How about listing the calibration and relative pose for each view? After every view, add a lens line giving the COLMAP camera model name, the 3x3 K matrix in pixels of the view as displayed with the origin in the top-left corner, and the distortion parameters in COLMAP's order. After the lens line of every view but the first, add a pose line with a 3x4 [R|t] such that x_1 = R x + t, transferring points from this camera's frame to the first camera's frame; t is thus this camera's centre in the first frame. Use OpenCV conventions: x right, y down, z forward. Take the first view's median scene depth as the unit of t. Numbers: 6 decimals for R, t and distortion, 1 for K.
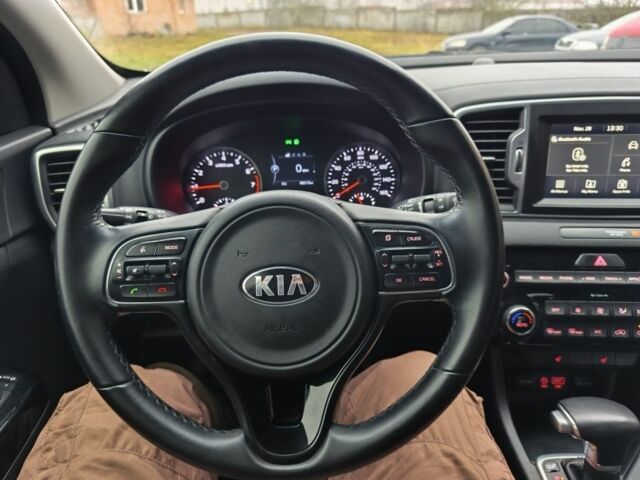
lens RADIAL K [[442.3, 0, 320.0], [0, 442.3, 236.5], [0, 0, 1]] dist [0.012240, -0.023945]
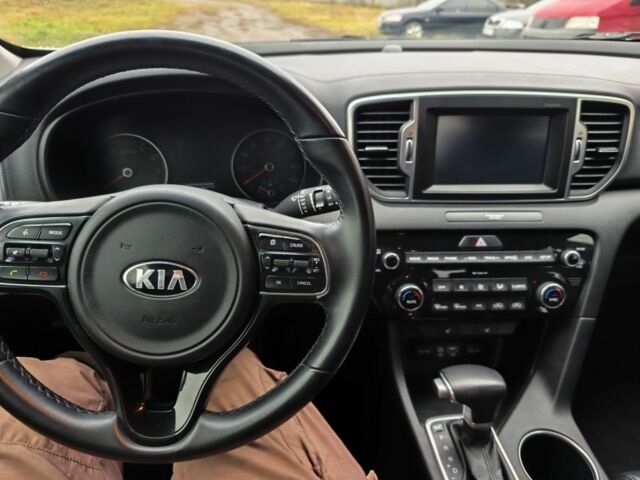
lens RADIAL K [[442.3, 0, 320.0], [0, 442.3, 236.5], [0, 0, 1]] dist [0.012240, -0.023945]
pose [[0.993553, -0.021847, 0.111240, 0.112323], [0.014944, 0.997932, 0.062516, -0.034104], [-0.112376, -0.060451, 0.991825, -0.049034]]
